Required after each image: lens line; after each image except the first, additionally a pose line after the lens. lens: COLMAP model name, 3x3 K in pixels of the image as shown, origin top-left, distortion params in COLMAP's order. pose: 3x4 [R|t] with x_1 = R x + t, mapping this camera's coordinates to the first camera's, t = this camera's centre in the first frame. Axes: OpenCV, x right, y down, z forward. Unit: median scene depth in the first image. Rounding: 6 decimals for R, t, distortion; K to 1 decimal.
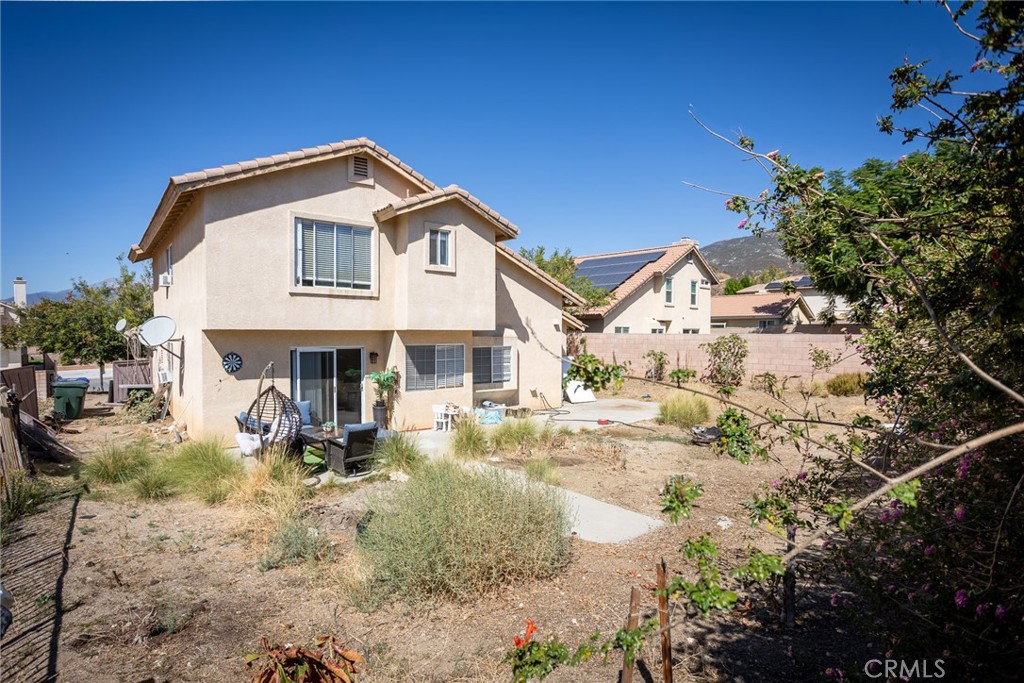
lens RADIAL K [[505.7, 0, 505.6], [0, 505.7, 349.1], [0, 0, 1]] dist [-0.030350, 0.002575]
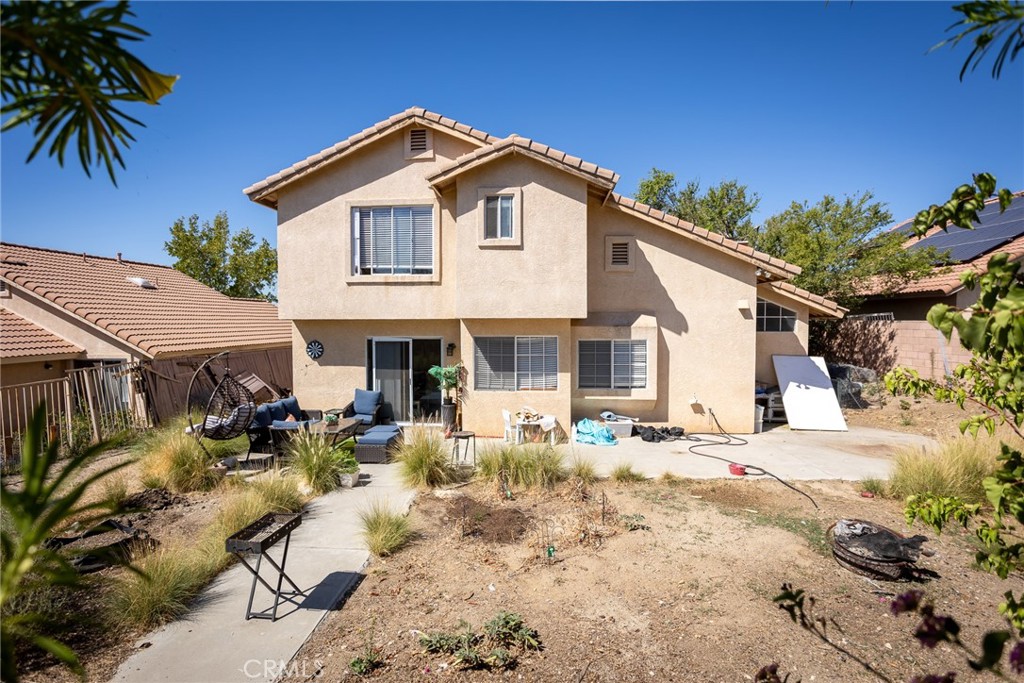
lens RADIAL K [[505.7, 0, 510.0], [0, 505.7, 340.7], [0, 0, 1]] dist [-0.030350, 0.002575]
pose [[0.736490, 0.024148, -0.676017, 0.439037], [-0.018489, 0.999708, 0.015568, -0.015075], [0.676195, 0.001033, 0.736722, 0.418027]]
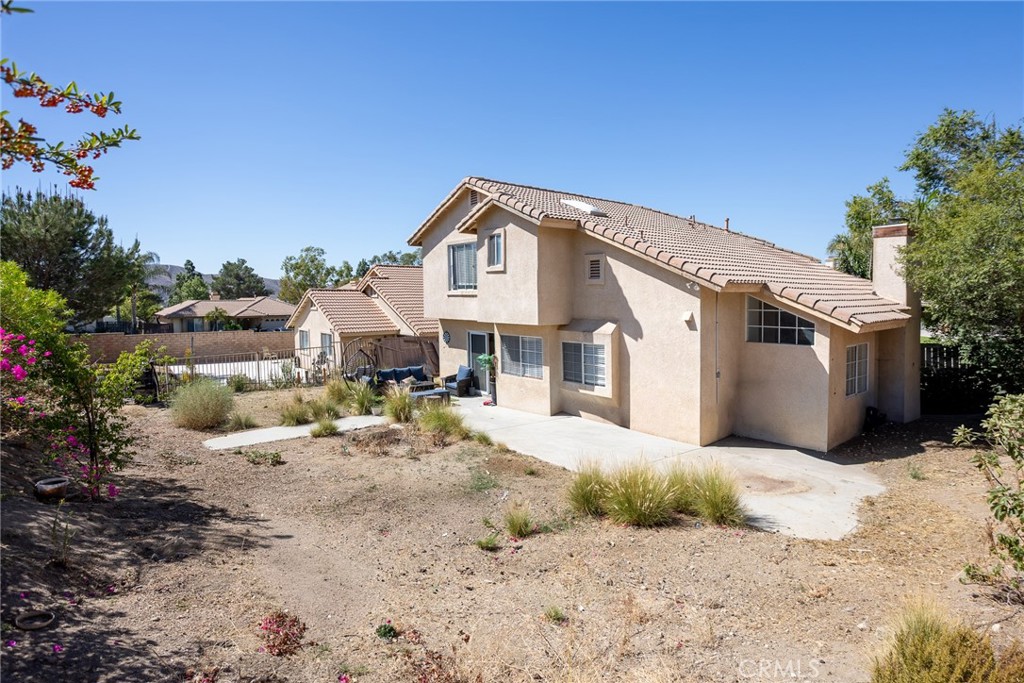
lens RADIAL K [[551.4, 0, 507.7], [0, 551.4, 331.2], [0, 0, 1]] dist [-0.007461, -0.000149]
pose [[0.010013, 0.064237, -0.997884, 1.122750], [-0.026193, 0.997609, 0.063956, -0.100709], [0.999607, 0.025498, 0.011671, 1.027861]]
